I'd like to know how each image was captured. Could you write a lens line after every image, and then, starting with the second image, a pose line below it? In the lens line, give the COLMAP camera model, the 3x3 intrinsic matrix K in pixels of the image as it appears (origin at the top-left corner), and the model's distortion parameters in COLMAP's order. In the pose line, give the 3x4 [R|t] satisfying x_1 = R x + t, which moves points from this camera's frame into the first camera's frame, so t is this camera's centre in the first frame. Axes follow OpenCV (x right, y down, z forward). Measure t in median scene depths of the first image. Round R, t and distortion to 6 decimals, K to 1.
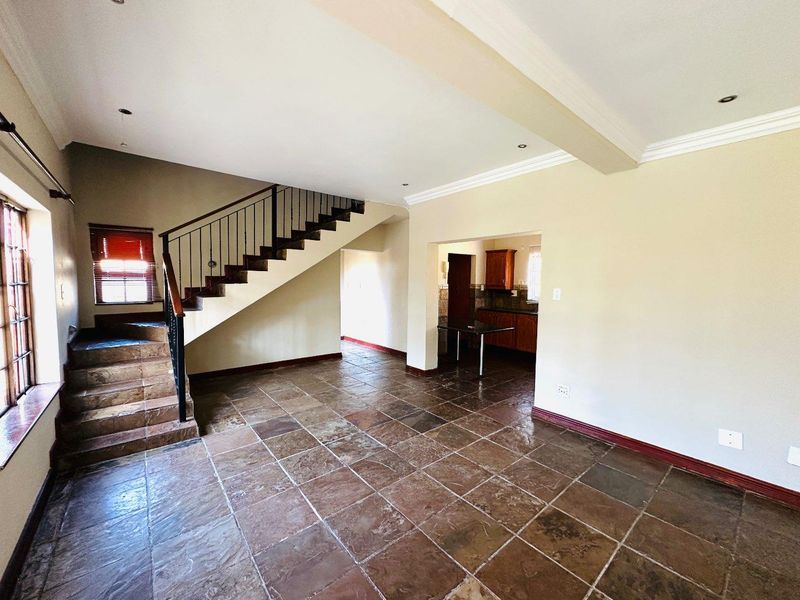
lens RADIAL K [[320.6, 0, 401.2], [0, 320.6, 298.3], [0, 0, 1]] dist [-0.003393, -0.000009]
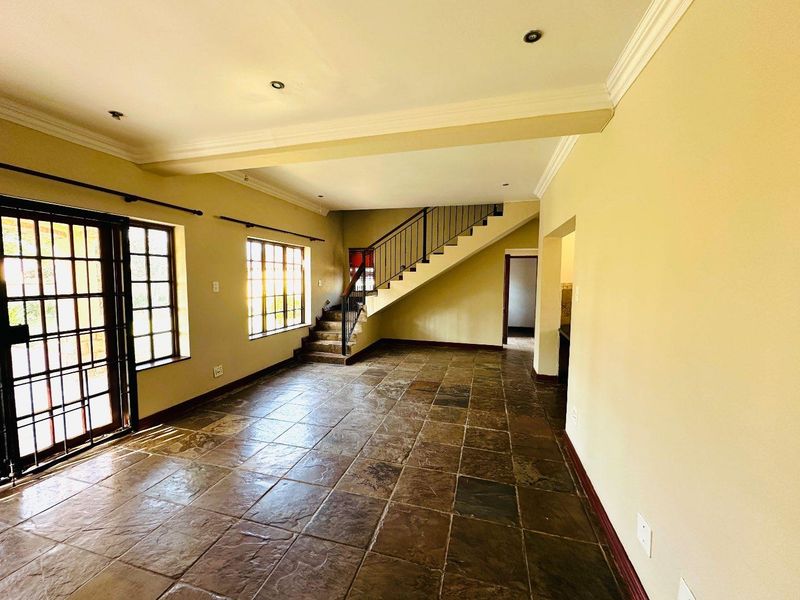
lens RADIAL K [[320.6, 0, 400.3], [0, 320.6, 301.5], [0, 0, 1]] dist [-0.003393, -0.000009]
pose [[0.572671, 0.056734, -0.817820, 0.755110], [-0.047904, 0.998214, 0.035703, -0.002342], [0.818384, 0.018731, 0.574366, 0.157911]]
